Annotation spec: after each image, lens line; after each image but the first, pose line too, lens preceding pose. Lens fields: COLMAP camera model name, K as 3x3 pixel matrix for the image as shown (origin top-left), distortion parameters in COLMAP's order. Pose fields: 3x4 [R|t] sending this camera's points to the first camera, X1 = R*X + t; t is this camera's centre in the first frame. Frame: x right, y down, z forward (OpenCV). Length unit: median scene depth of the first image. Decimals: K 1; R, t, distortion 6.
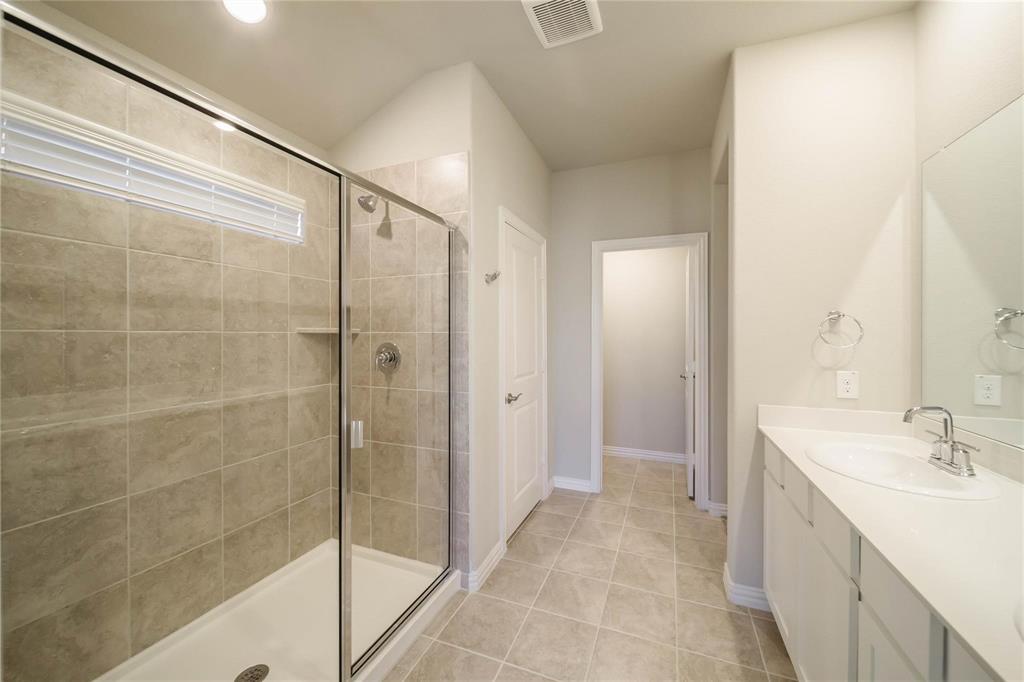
lens RADIAL K [[367.1, 0, 521.6], [0, 367.1, 336.8], [0, 0, 1]] dist [-0.004997, -0.000688]
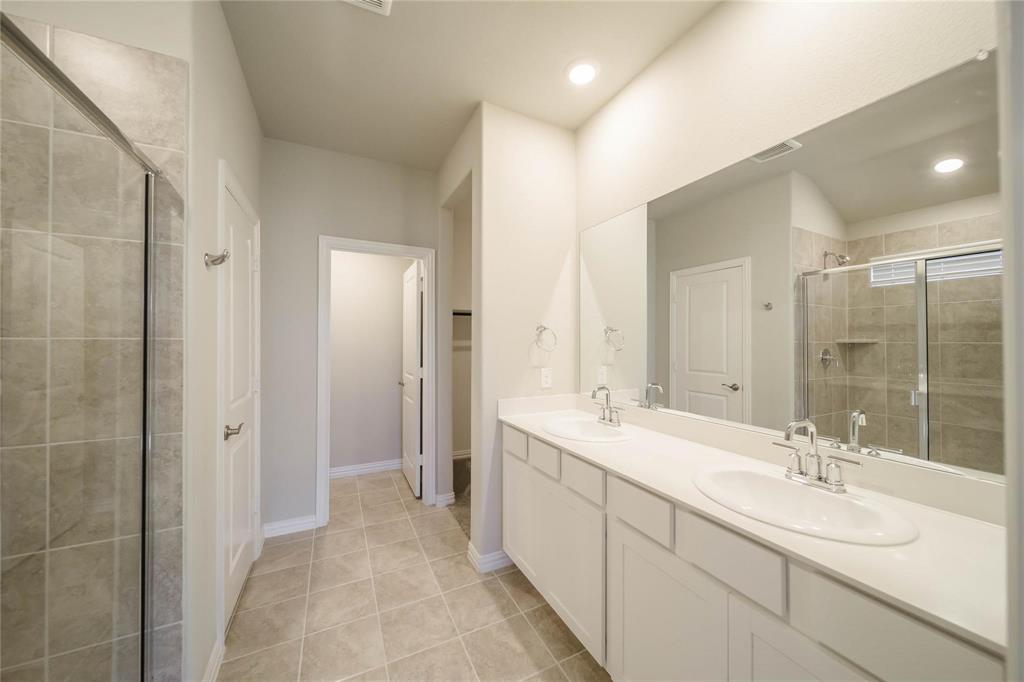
lens RADIAL K [[367.1, 0, 519.1], [0, 367.1, 340.9], [0, 0, 1]] dist [-0.004997, -0.000688]
pose [[0.671102, 0.002781, 0.741360, -0.200869], [0.006507, 0.999932, -0.009642, 0.001485], [-0.741337, 0.011294, 0.671038, 0.117147]]
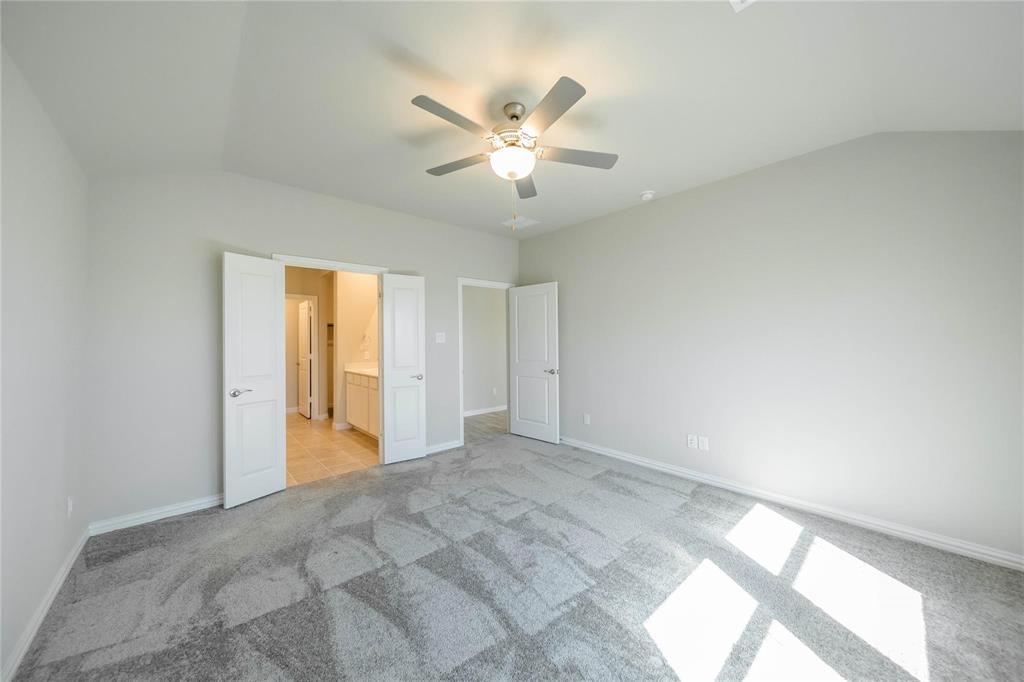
lens RADIAL K [[367.1, 0, 516.3], [0, 367.1, 340.8], [0, 0, 1]] dist [-0.004997, -0.000688]
pose [[0.456264, -0.002429, 0.889841, -1.404775], [0.010576, 0.999940, -0.002694, 0.014689], [-0.889781, 0.010640, 0.456263, -1.665262]]
